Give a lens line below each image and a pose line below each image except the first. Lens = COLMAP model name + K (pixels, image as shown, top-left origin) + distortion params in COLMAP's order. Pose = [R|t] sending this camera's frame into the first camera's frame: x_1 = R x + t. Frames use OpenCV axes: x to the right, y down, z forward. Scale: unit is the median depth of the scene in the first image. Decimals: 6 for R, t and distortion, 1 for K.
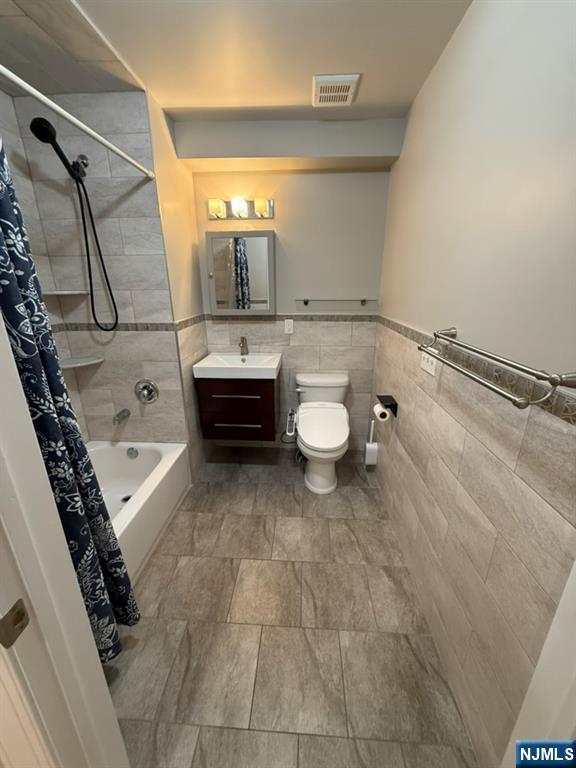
lens RADIAL K [[302.7, 0, 288.8], [0, 302.7, 382.3], [0, 0, 1]] dist [-0.003066, 0.000326]
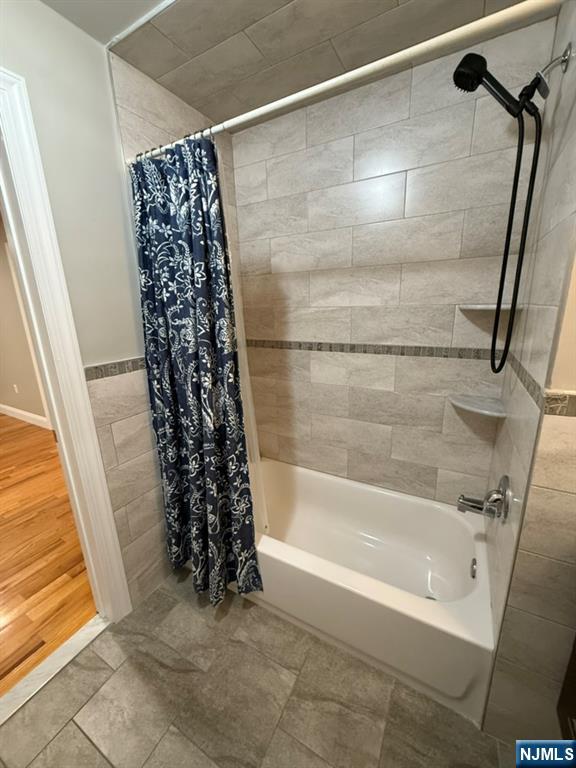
lens RADIAL K [[302.7, 0, 289.5], [0, 302.7, 383.1], [0, 0, 1]] dist [-0.003066, 0.000326]
pose [[-0.429227, 0.236399, -0.871711, 0.112178], [-0.252217, 0.895373, 0.367006, -0.304046], [0.867266, 0.377389, -0.324695, 0.959704]]
